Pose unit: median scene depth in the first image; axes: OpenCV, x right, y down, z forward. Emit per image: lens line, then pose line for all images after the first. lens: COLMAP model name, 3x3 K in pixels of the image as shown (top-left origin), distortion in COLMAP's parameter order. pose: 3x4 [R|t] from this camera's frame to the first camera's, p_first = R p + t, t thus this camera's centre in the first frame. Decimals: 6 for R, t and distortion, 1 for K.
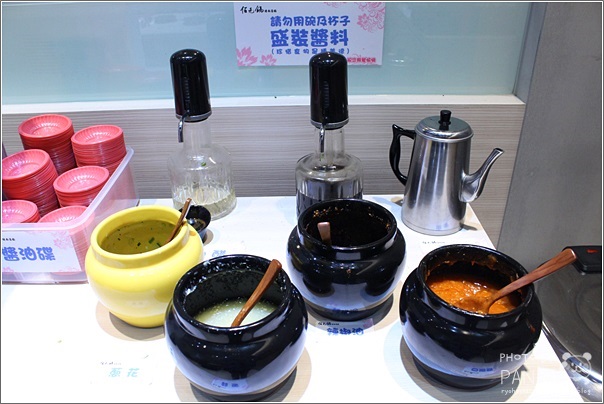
lens RADIAL K [[504.2, 0, 300.4], [0, 504.2, 202.2], [0, 0, 1]] dist [-0.094932, -0.003153]
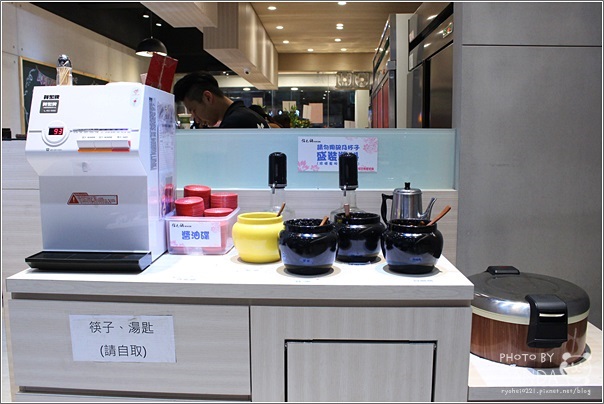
lens RADIAL K [[504.2, 0, 303.5], [0, 504.2, 201.1], [0, 0, 1]] dist [-0.094932, -0.003153]
pose [[0.999197, 0.022182, -0.033379, -0.043615], [-0.033145, 0.925587, -0.377082, 0.548311], [0.022531, 0.377886, 0.925578, -0.691046]]
